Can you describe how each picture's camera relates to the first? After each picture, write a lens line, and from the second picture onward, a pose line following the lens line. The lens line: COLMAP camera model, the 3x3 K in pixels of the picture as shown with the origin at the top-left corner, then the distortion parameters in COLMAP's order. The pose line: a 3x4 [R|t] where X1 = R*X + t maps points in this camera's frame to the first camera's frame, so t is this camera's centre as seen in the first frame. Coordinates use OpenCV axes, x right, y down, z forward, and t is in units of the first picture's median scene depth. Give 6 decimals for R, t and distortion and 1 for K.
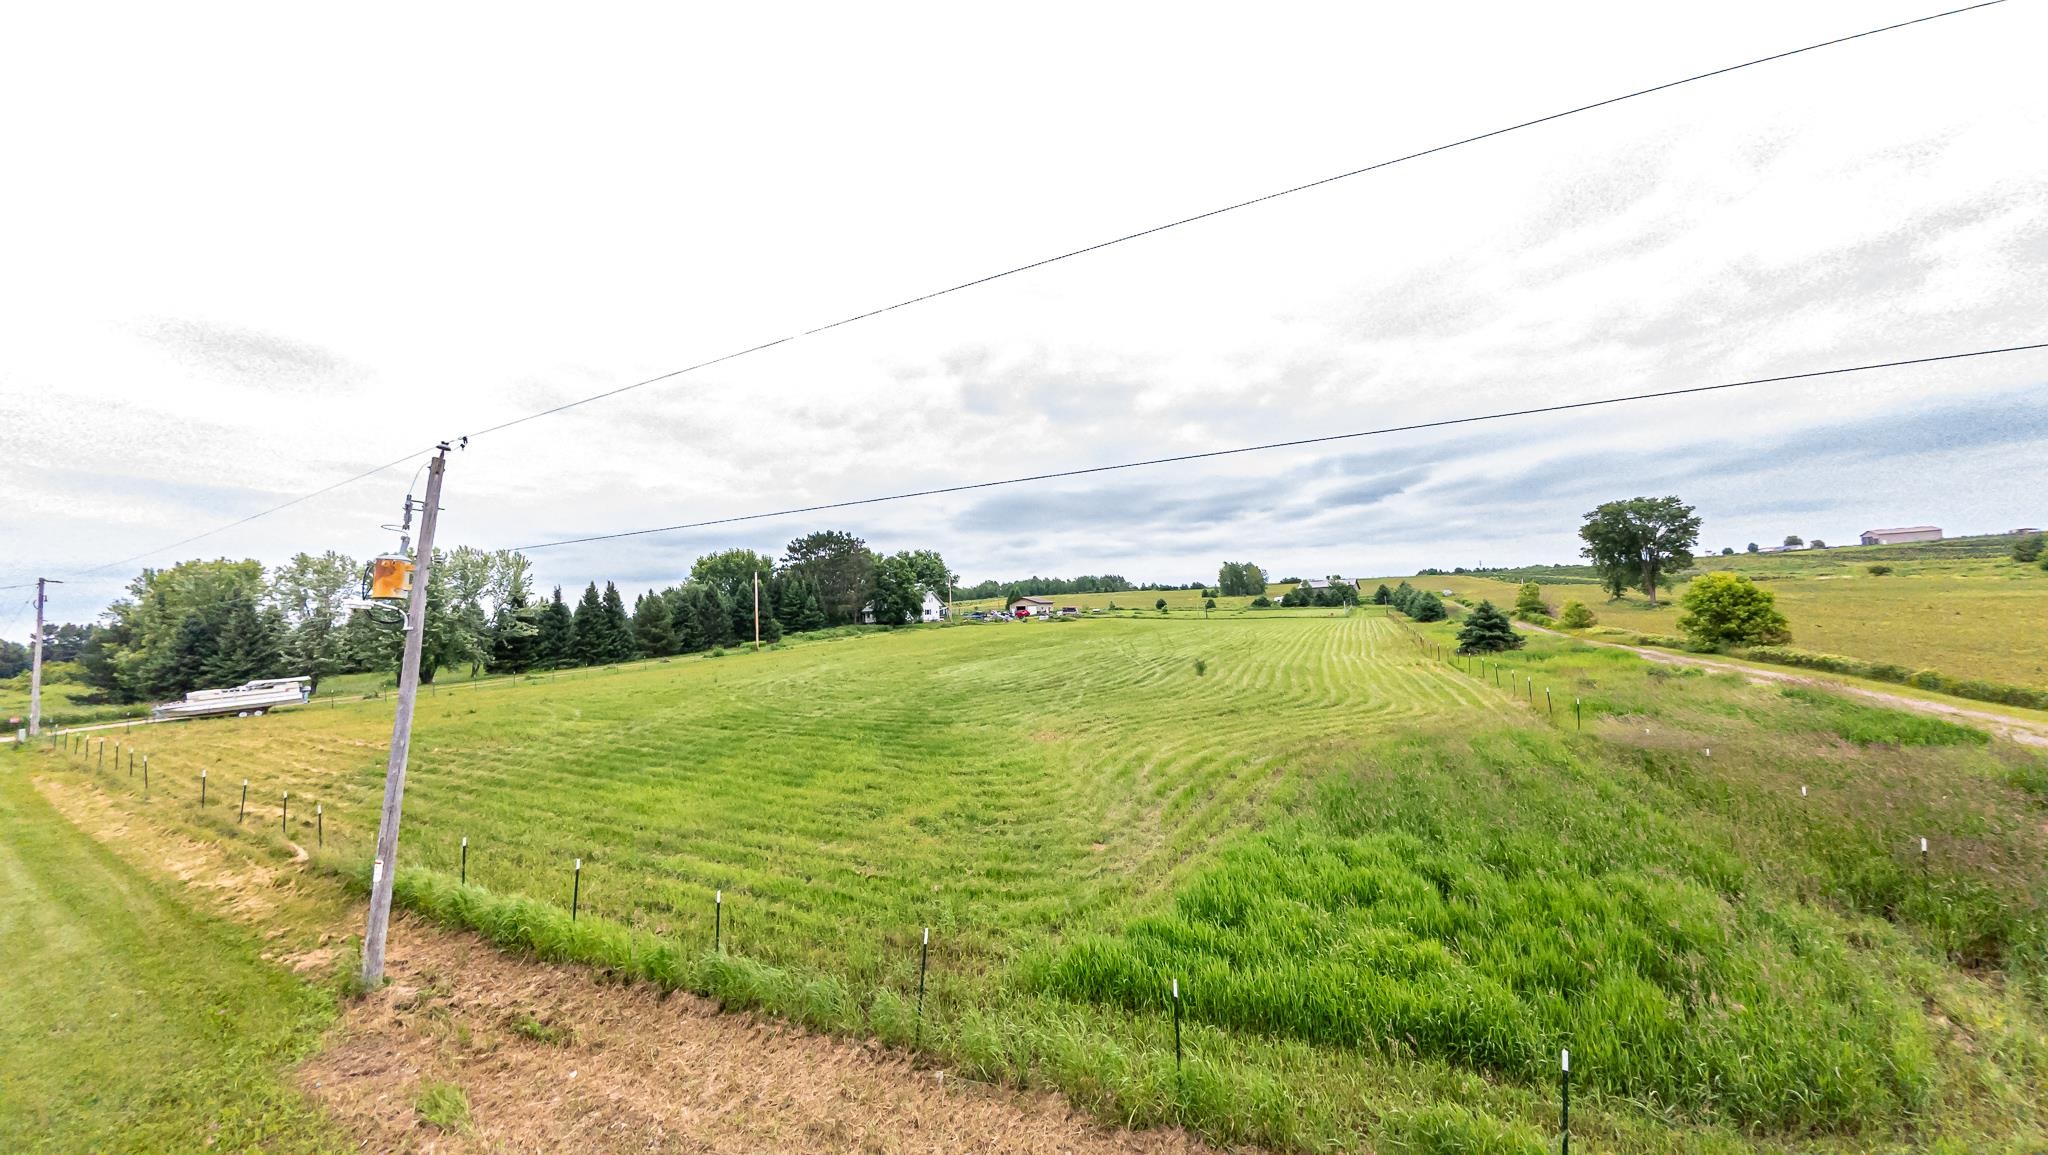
lens RADIAL K [[679.1, 0, 1028.8], [0, 679.1, 567.5], [0, 0, 1]] dist [-0.017574, -0.000011]
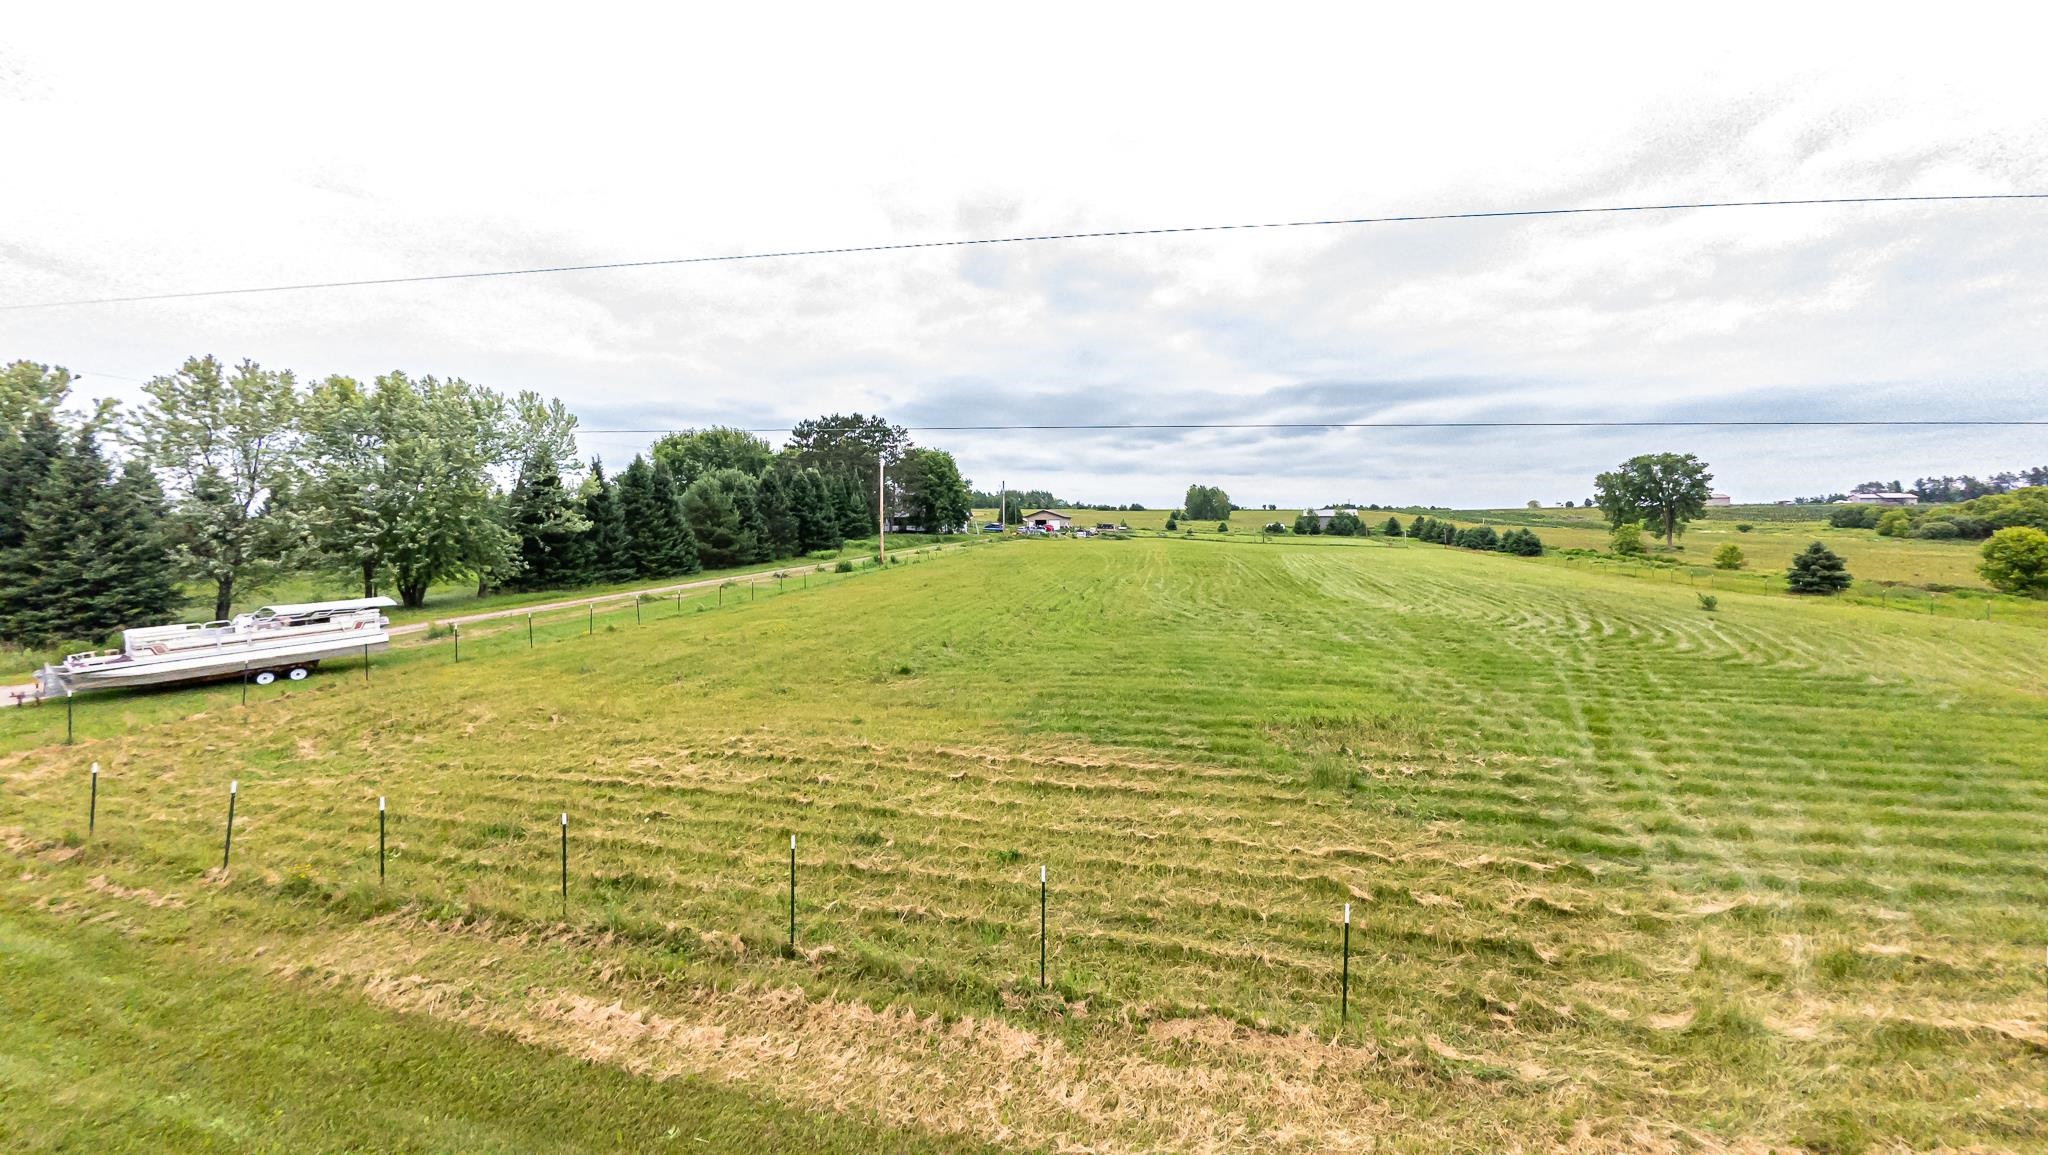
lens RADIAL K [[700.8, 0, 1024.0], [0, 700.8, 577.5], [0, 0, 1]] dist [-0.018523, -0.000010]
pose [[0.954406, 0.025834, 0.297392, -0.357863], [-0.065370, 0.990155, 0.123775, 0.024618], [-0.291267, -0.137573, 0.946698, 0.172984]]
